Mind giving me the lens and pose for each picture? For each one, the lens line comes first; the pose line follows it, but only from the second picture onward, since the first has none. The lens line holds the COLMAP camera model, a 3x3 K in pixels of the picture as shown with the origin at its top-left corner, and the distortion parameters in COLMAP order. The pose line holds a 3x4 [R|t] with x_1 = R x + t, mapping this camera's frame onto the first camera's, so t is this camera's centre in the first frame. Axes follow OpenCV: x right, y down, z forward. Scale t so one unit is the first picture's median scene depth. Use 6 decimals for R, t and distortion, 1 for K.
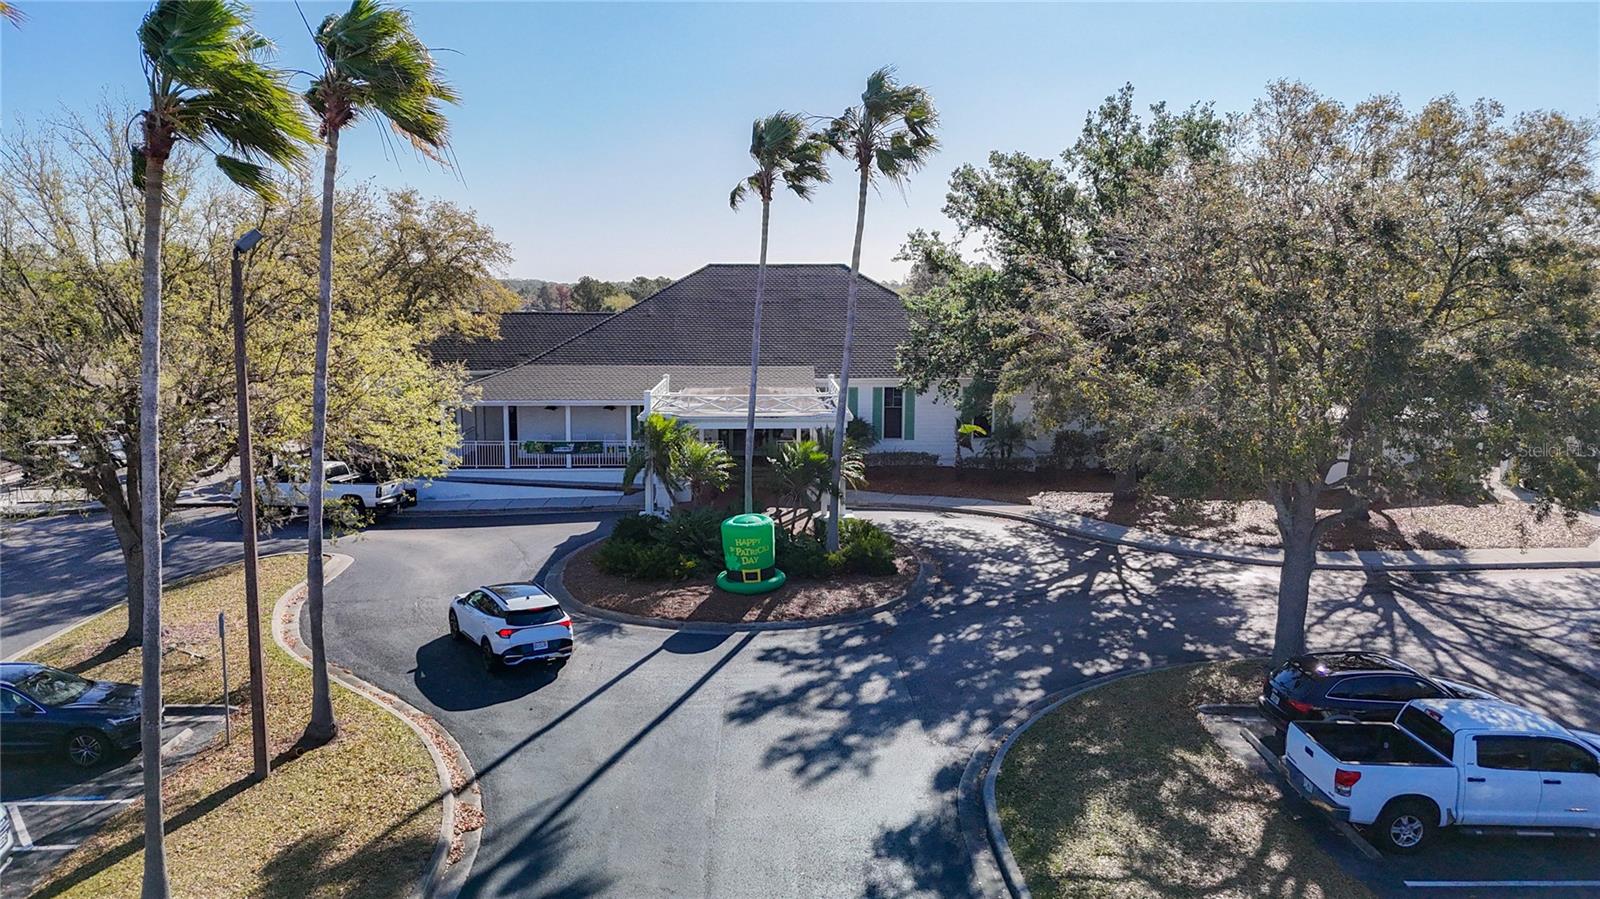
lens RADIAL K [[1226.6, 0, 798.2], [0, 1226.6, 444.7], [0, 0, 1]] dist [0.040817, -0.025922]
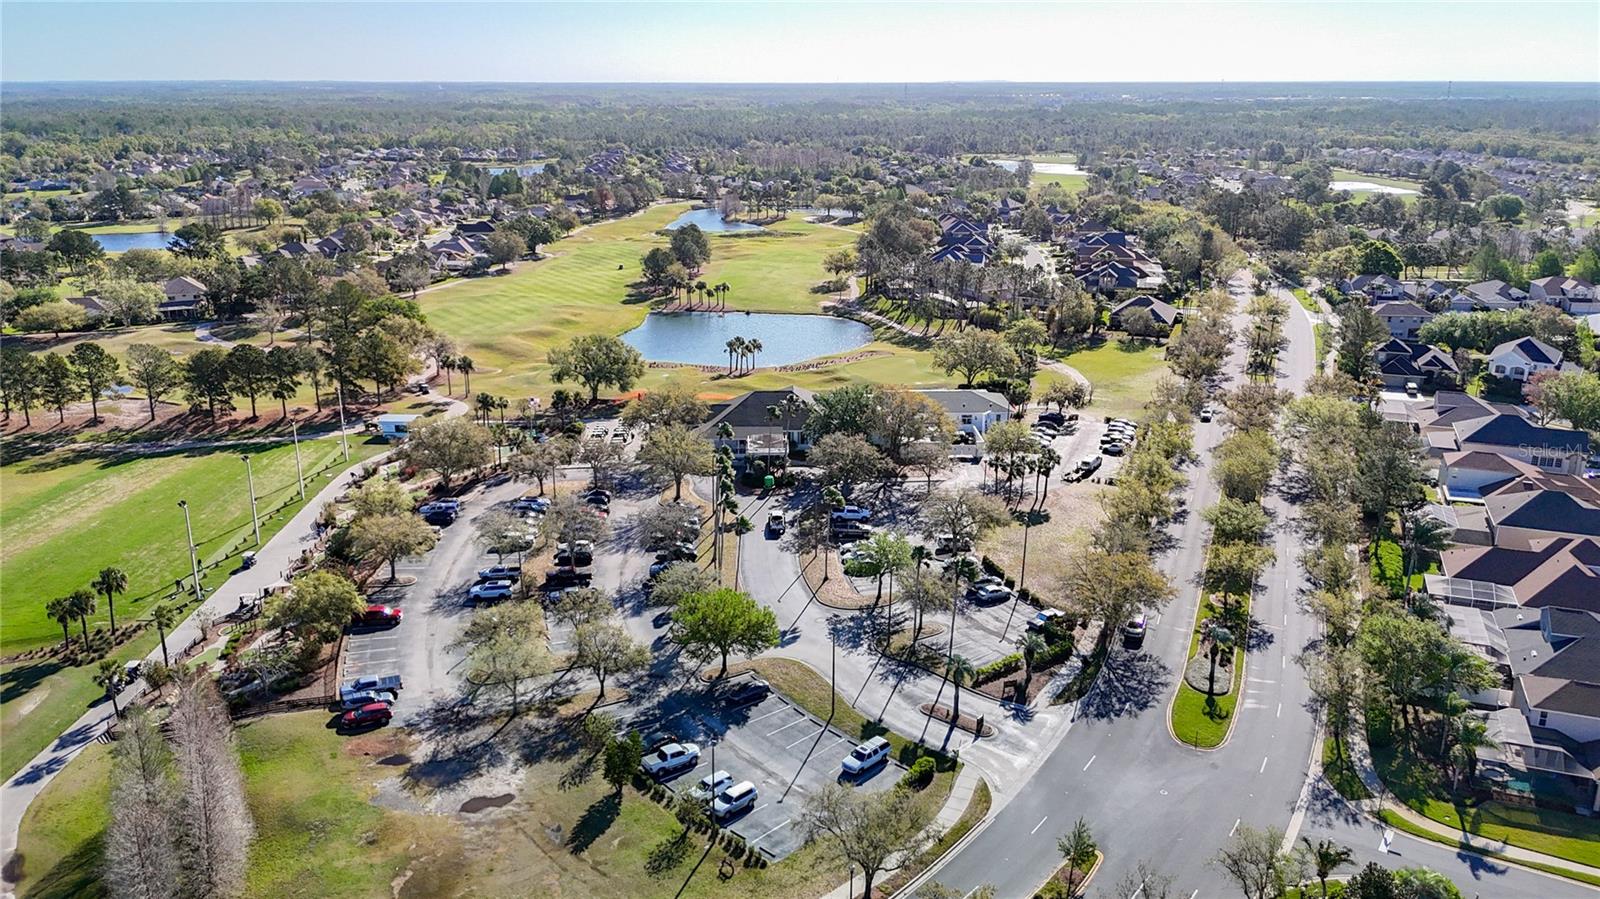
lens RADIAL K [[1226.6, 0, 799.5], [0, 1226.6, 449.9], [0, 0, 1]] dist [0.040817, -0.025922]
pose [[0.999992, 0.001808, 0.003701, 0.081952], [-0.002337, 0.988934, 0.148336, -0.926941], [-0.003391, -0.148343, 0.988930, -4.731711]]
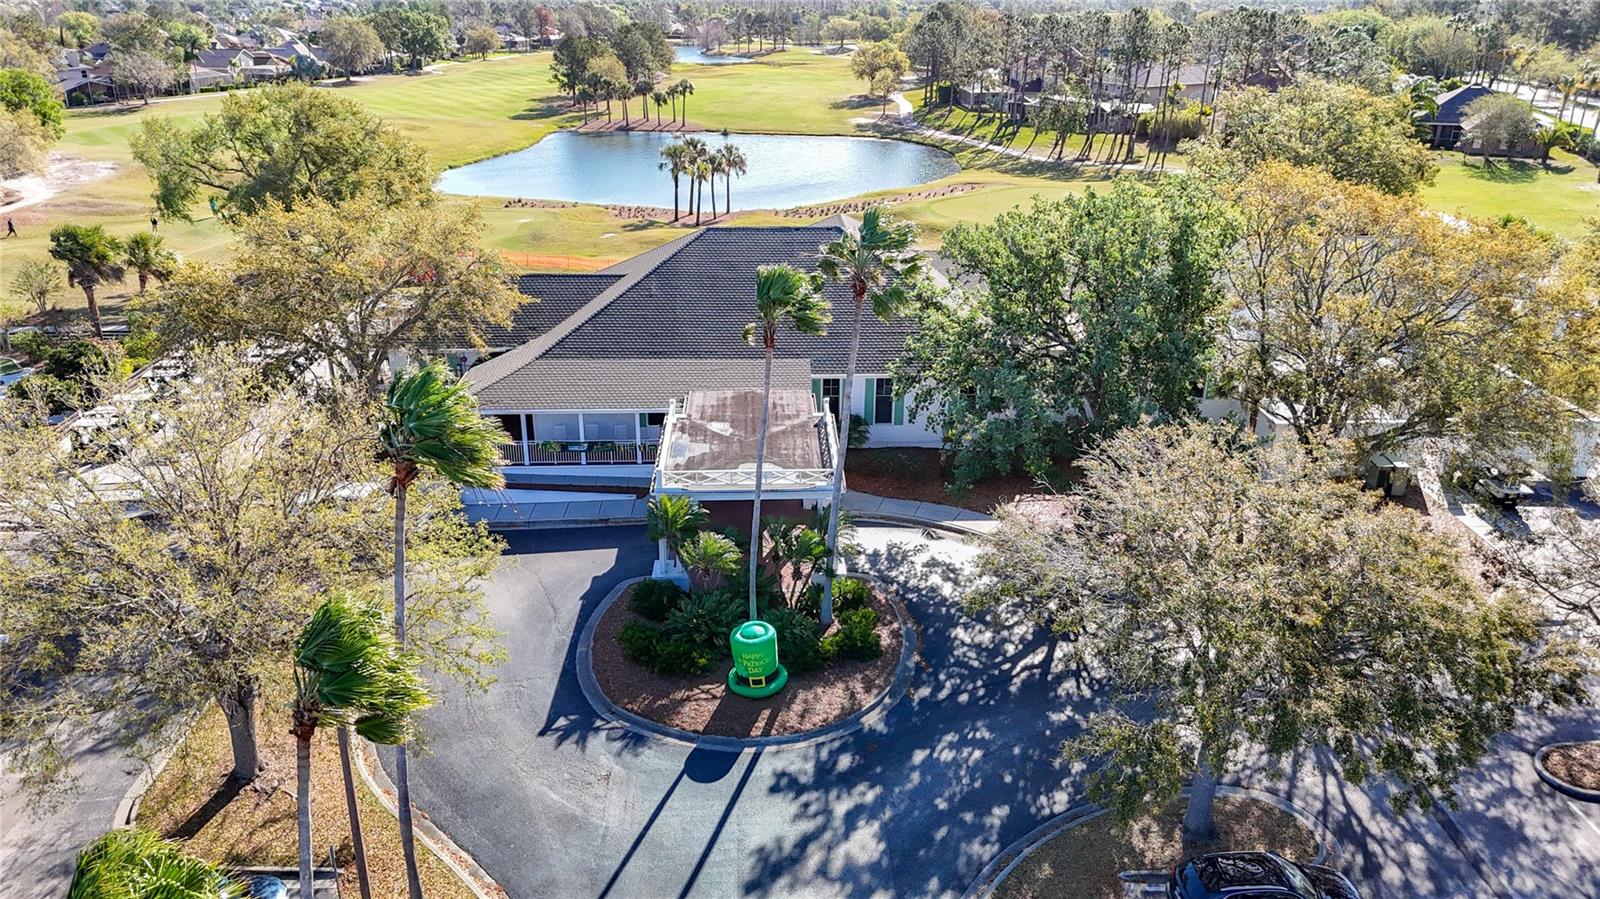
lens RADIAL K [[1226.6, 0, 803.1], [0, 1226.6, 463.4], [0, 0, 1]] dist [0.040817, -0.025922]
pose [[0.999948, 0.001582, 0.010110, -0.006445], [-0.003975, 0.970439, 0.241314, -0.368434], [-0.009429, -0.241342, 0.970394, -0.077788]]
